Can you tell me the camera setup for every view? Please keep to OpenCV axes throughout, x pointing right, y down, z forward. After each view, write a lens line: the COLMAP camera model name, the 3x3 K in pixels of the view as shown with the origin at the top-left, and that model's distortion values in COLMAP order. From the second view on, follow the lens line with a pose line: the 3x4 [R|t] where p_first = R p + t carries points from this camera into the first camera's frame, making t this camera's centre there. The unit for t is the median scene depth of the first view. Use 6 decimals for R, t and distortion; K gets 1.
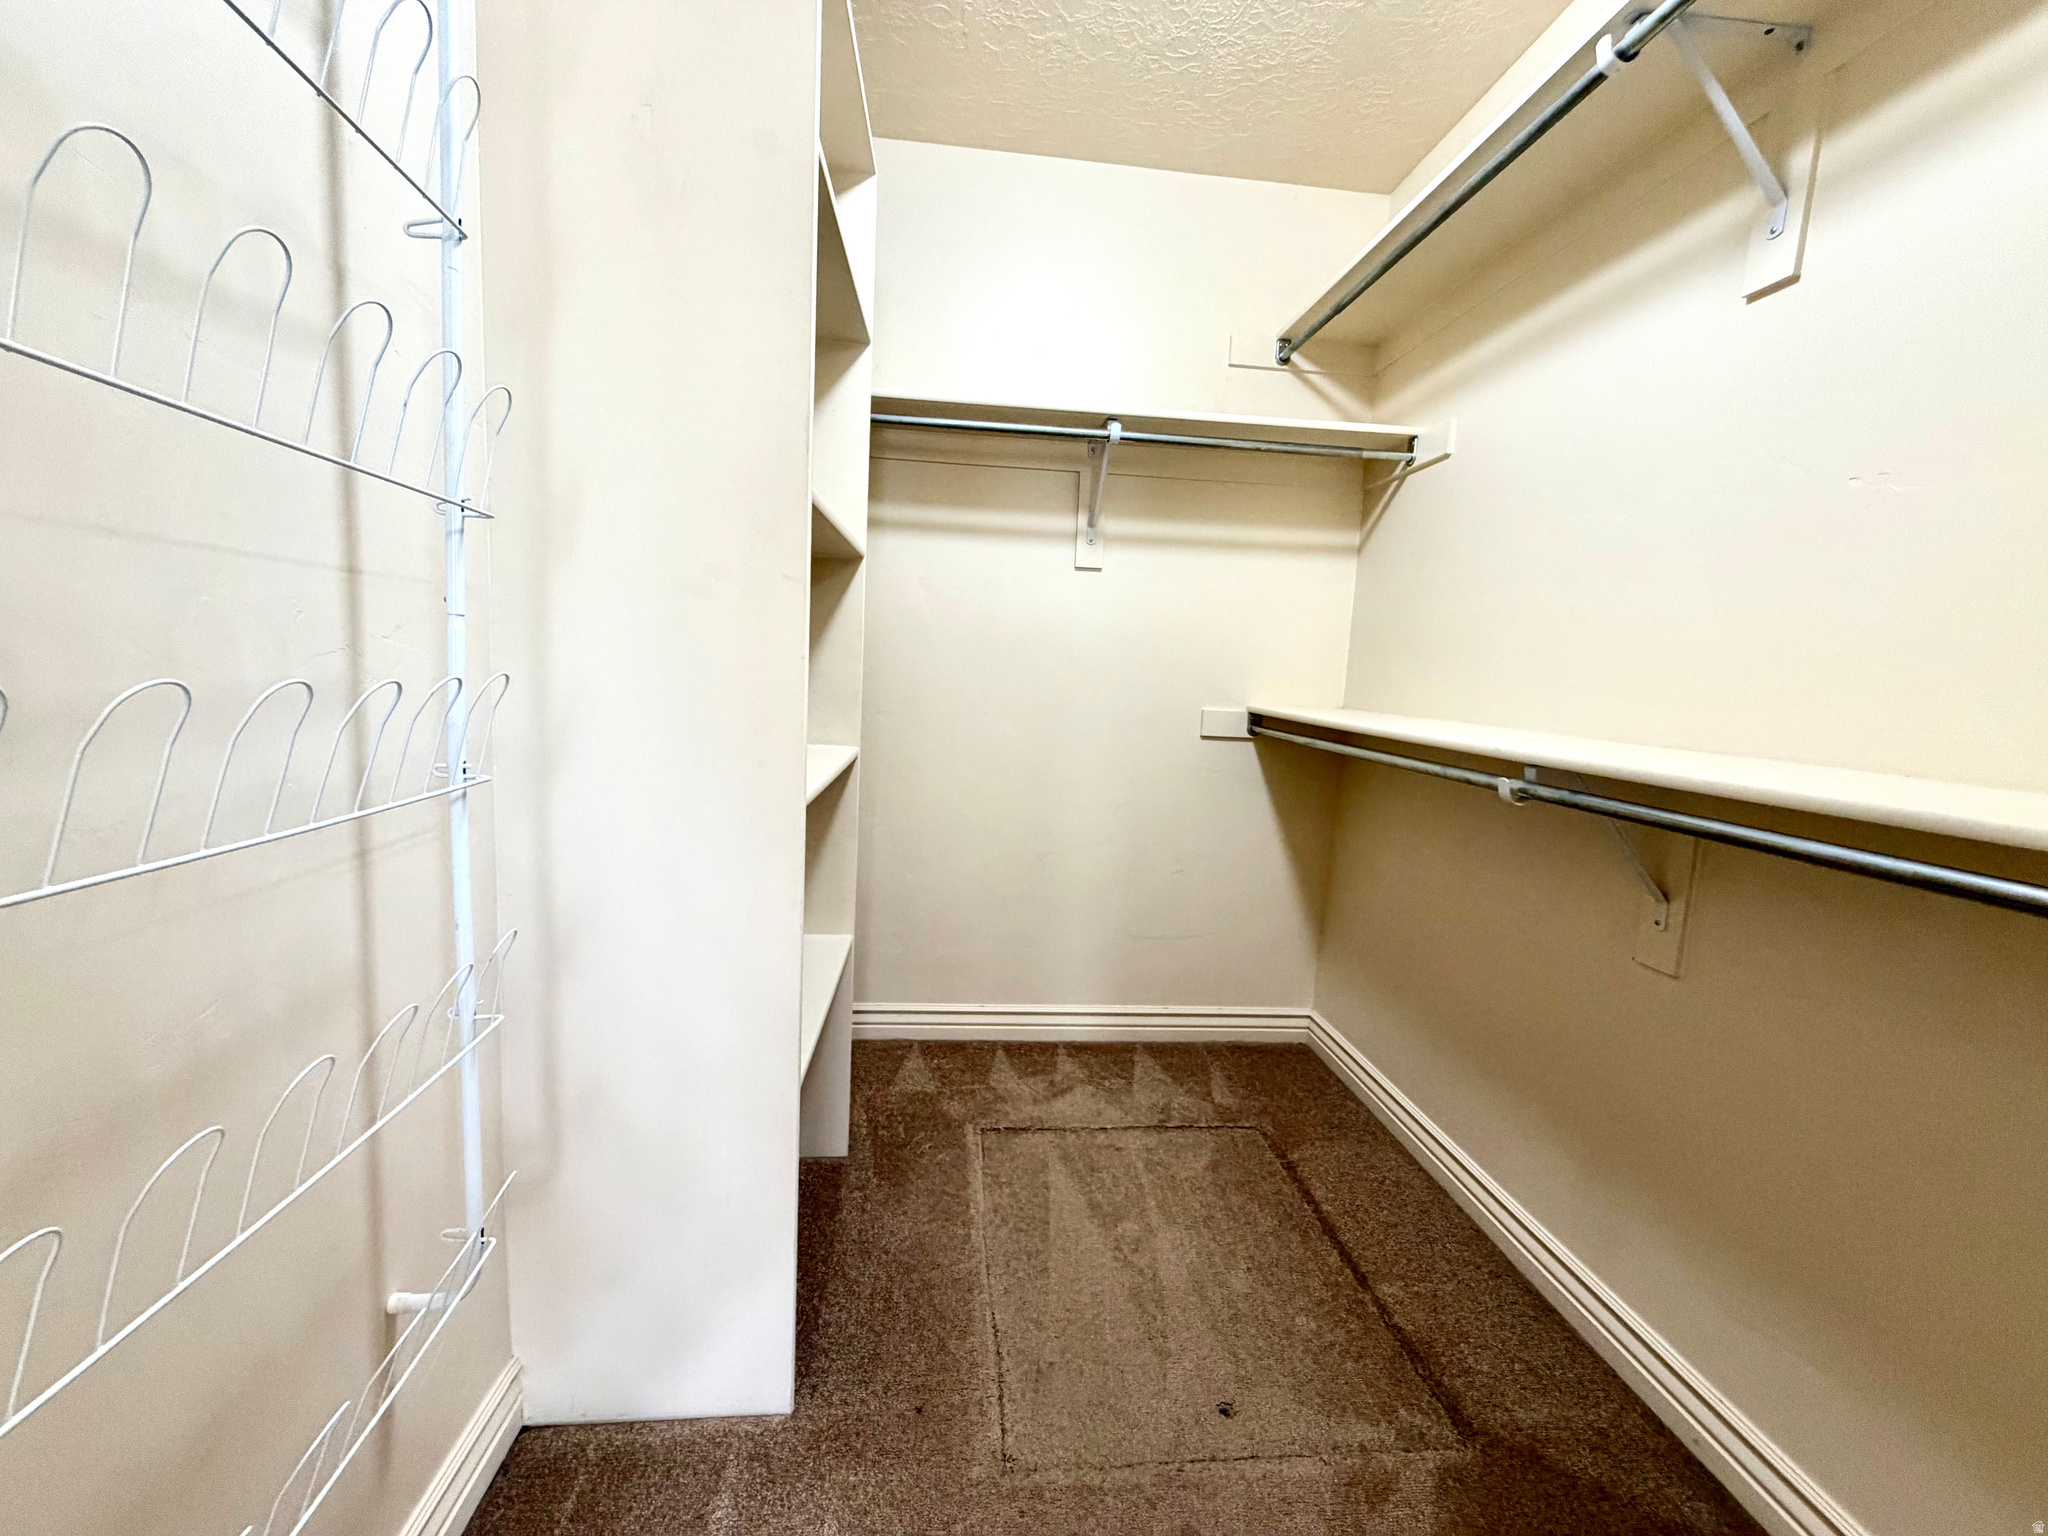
lens RADIAL K [[814.6, 0, 1017.2], [0, 814.6, 774.9], [0, 0, 1]] dist [-0.002124, 0.000344]
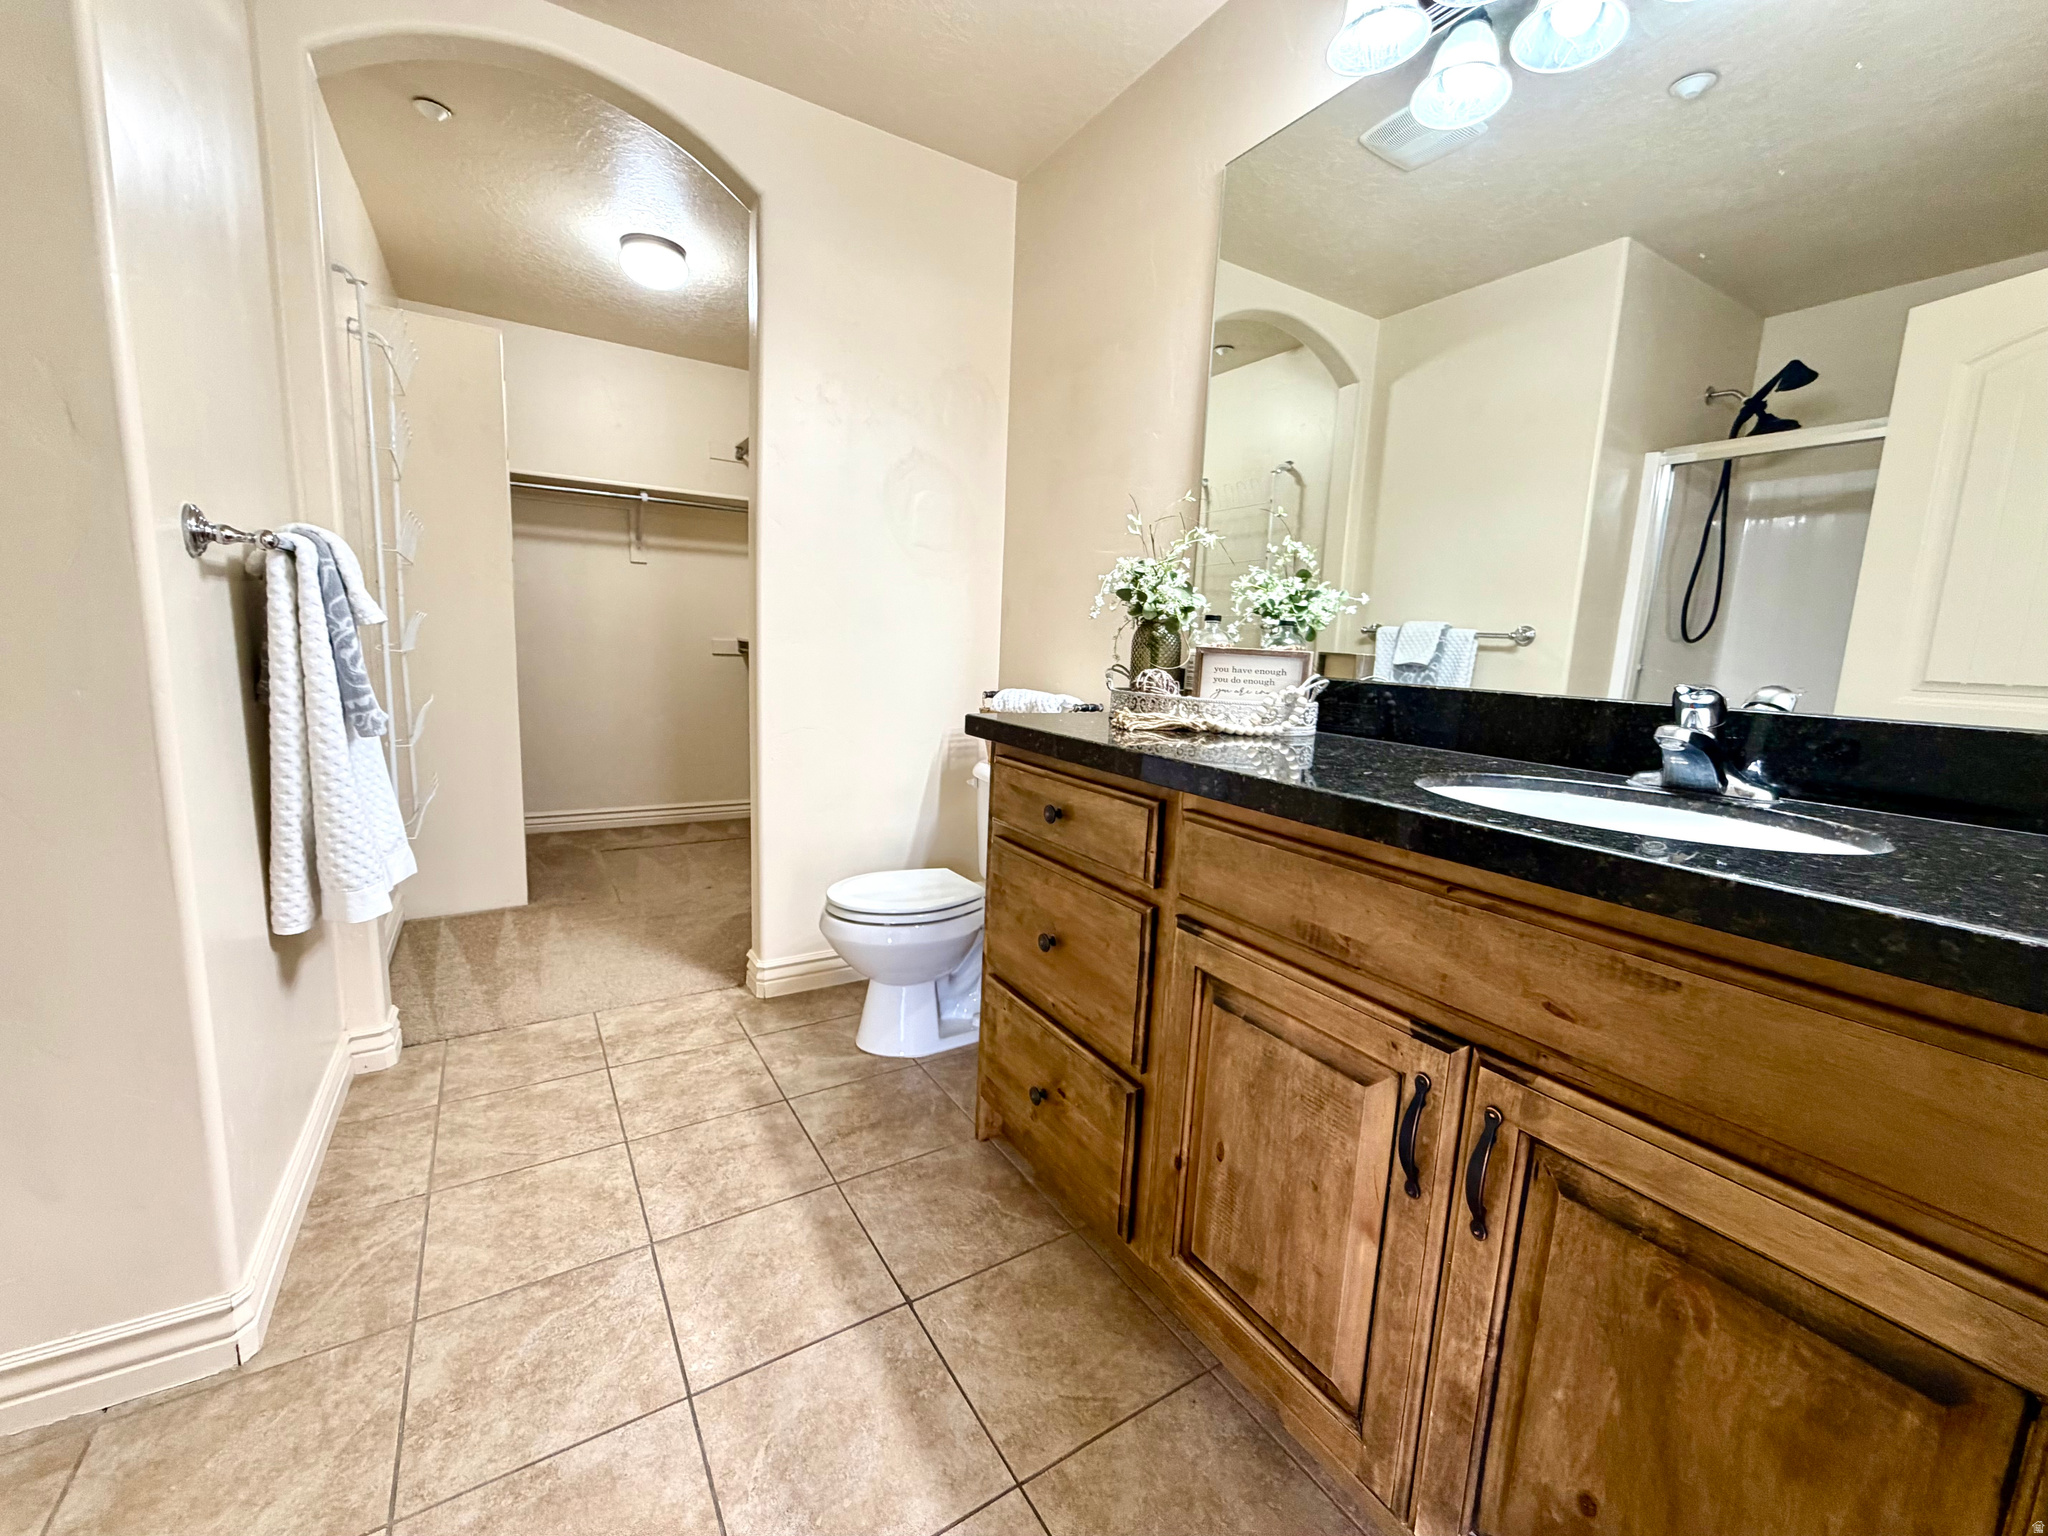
lens RADIAL K [[814.6, 0, 1017.2], [0, 814.6, 774.9], [0, 0, 1]] dist [-0.002124, 0.000344]
pose [[0.893914, -0.080955, 0.440868, 0.002666], [0.059694, 0.996295, 0.061910, 0.168752], [-0.444246, -0.029025, 0.895434, -1.093896]]
